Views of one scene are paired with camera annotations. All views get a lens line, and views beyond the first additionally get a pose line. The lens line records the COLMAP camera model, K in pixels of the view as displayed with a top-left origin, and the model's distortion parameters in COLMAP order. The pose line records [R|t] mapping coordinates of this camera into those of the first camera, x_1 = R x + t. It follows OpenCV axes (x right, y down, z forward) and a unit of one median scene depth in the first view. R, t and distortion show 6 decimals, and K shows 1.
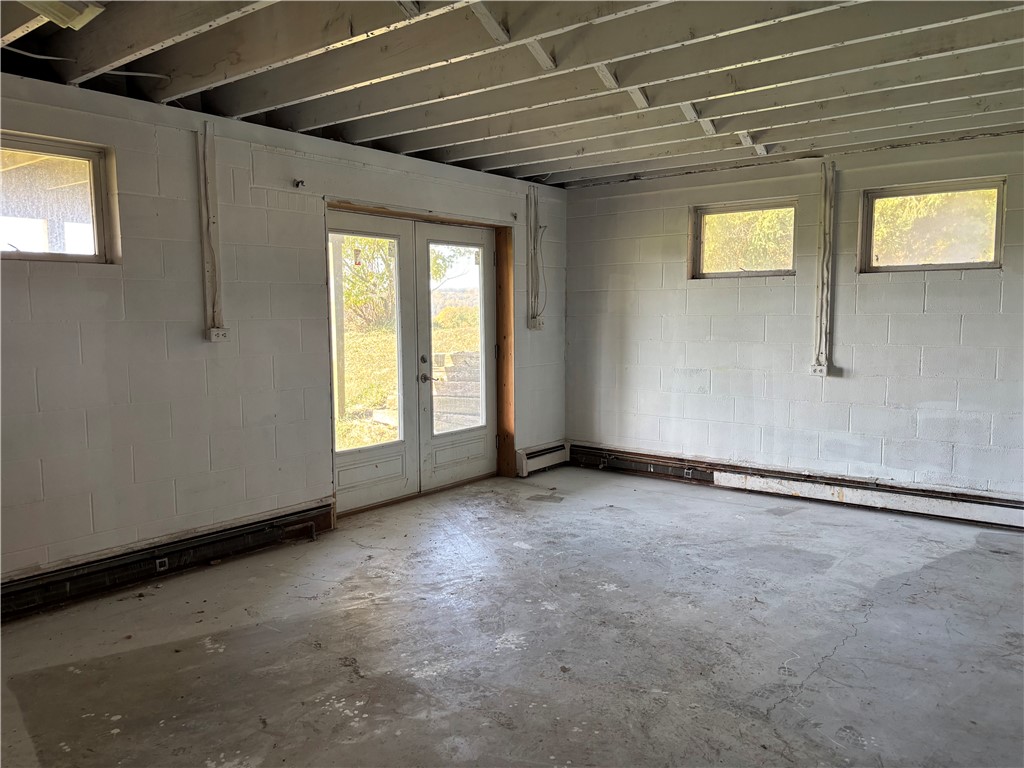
lens RADIAL K [[777.5, 0, 512.2], [0, 777.5, 382.9], [0, 0, 1]] dist [0.020281, -0.006184]
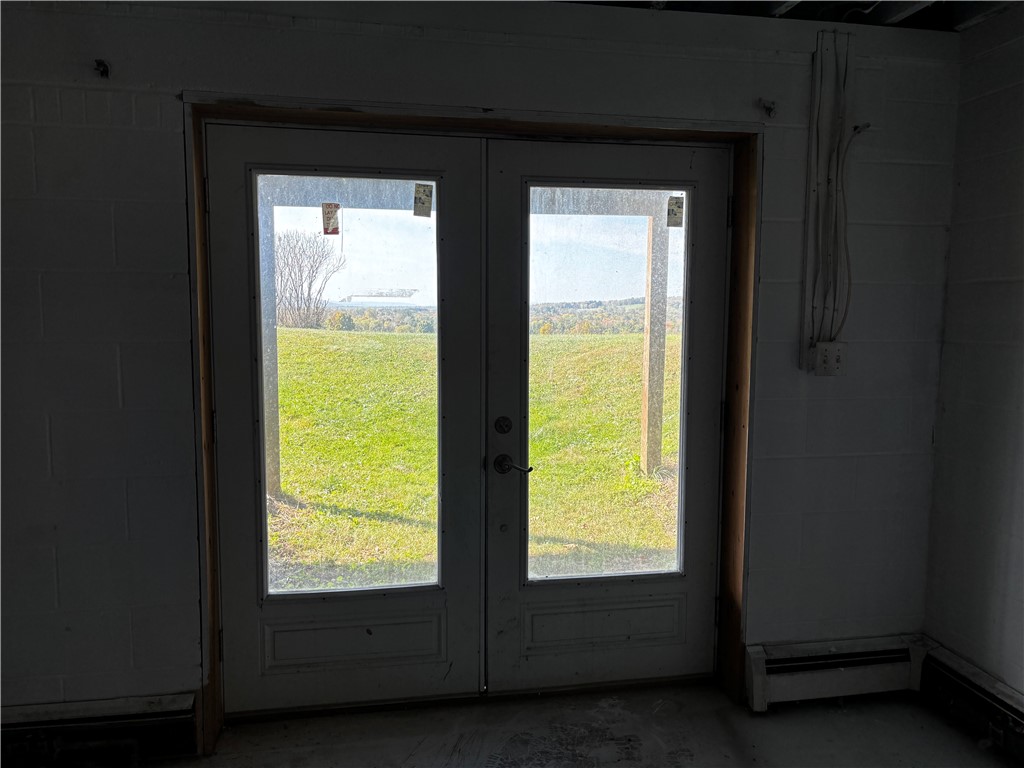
lens RADIAL K [[775.5, 0, 510.9], [0, 775.5, 377.1], [0, 0, 1]] dist [0.055121, -0.067232]
pose [[0.749485, 0.071213, -0.658179, 0.186366], [-0.073193, 0.997016, 0.024528, -0.065669], [0.657962, 0.029791, 0.752461, 0.576476]]
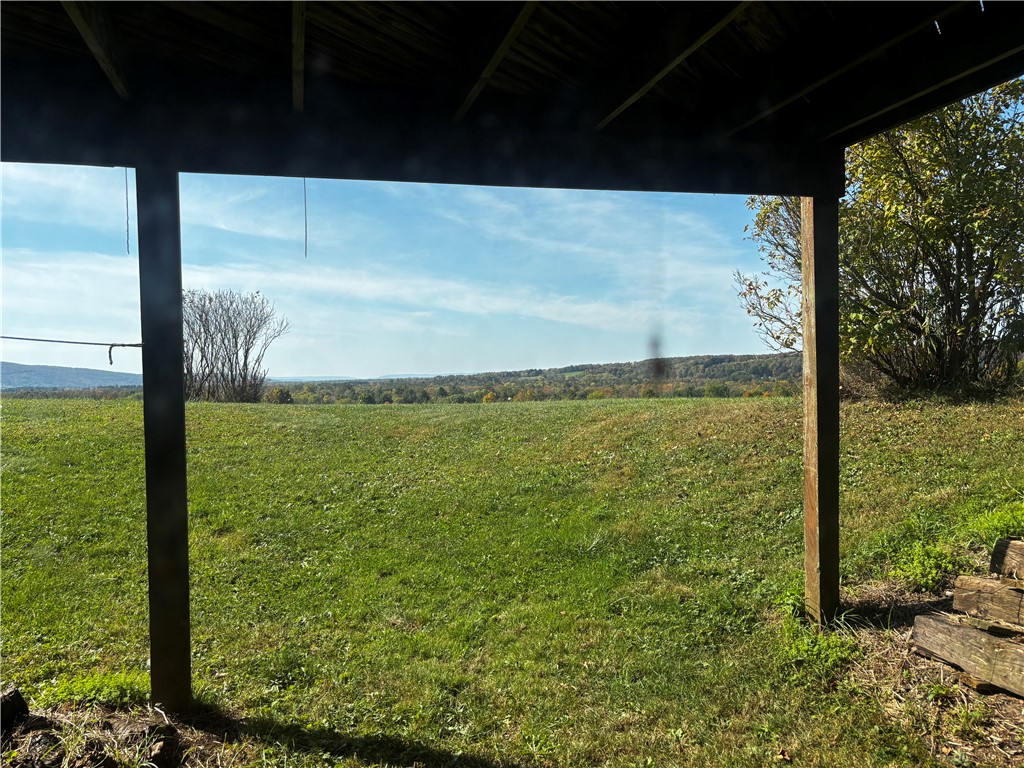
lens RADIAL K [[774.1, 0, 509.6], [0, 774.1, 373.1], [0, 0, 1]] dist [0.063322, -0.144360]
pose [[0.796863, -0.011928, -0.604042, -0.149110], [-0.041411, 0.996375, -0.074306, -0.066284], [0.602739, 0.084226, 0.793481, 0.804057]]
